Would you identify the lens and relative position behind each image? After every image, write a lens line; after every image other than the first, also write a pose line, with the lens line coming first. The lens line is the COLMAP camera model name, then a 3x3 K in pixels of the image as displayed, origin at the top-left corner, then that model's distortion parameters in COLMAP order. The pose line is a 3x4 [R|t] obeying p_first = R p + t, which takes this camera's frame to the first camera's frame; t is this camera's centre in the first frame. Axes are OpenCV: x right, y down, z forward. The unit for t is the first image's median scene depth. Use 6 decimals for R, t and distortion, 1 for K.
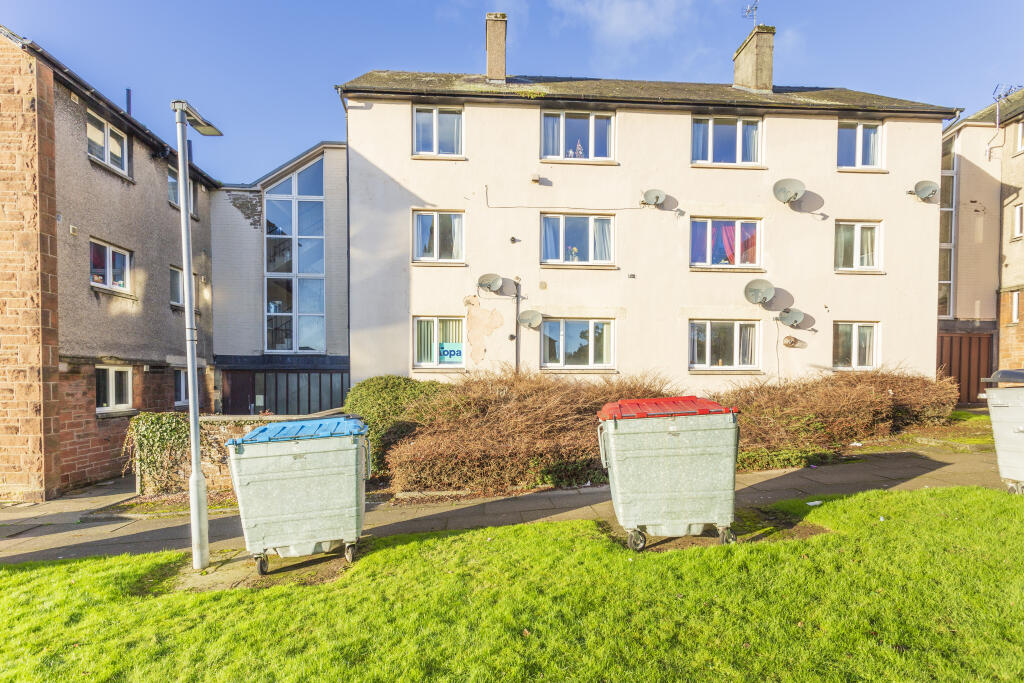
lens RADIAL K [[508.9, 0, 514.4], [0, 508.9, 389.0], [0, 0, 1]] dist [0.000991, 0.000385]
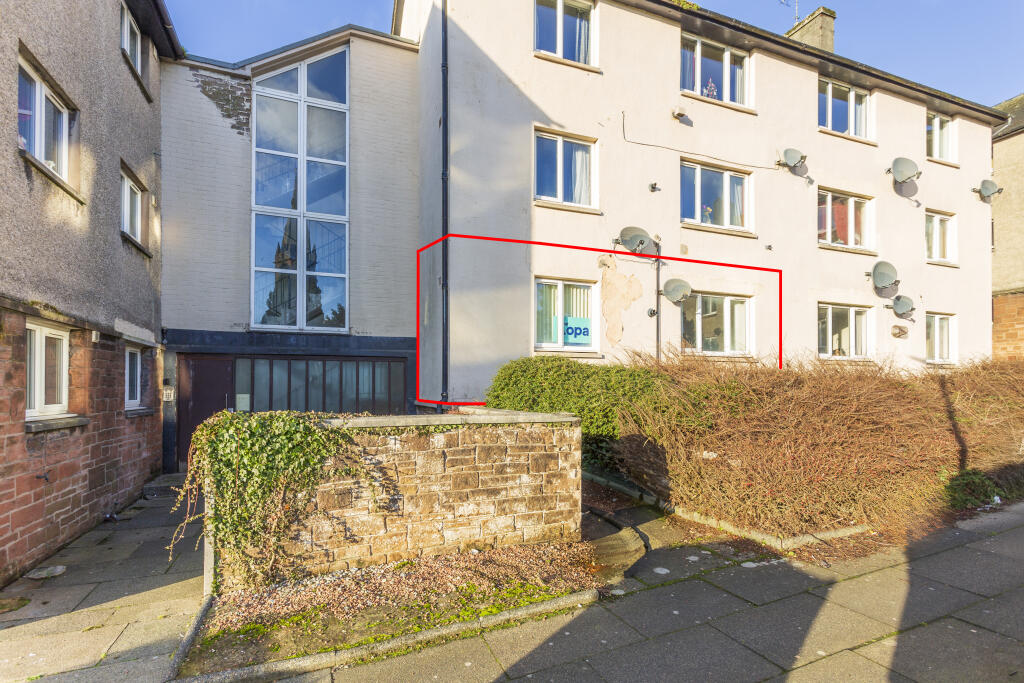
lens RADIAL K [[505.5, 0, 515.9], [0, 505.5, 383.8], [0, 0, 1]] dist [0.003021, 0.000534]
pose [[0.951226, -0.000746, 0.308495, -0.429533], [0.010528, 0.999493, -0.030047, 0.025737], [-0.308316, 0.031829, 0.950751, 0.337916]]
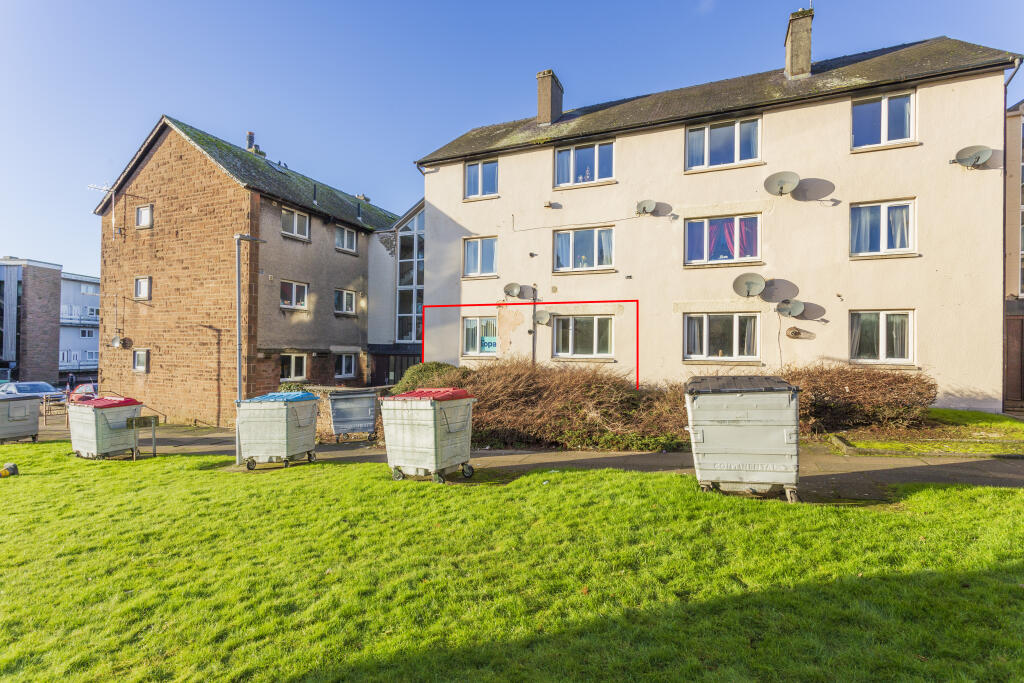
lens RADIAL K [[501.9, 0, 512.0], [0, 501.9, 341.5], [0, 0, 1]] dist [0.000033, 0.000098]
pose [[0.885548, -0.000860, -0.464547, 0.521899], [-0.018672, 0.999124, -0.037443, -0.030695], [0.464172, 0.041831, 0.884757, -0.109958]]
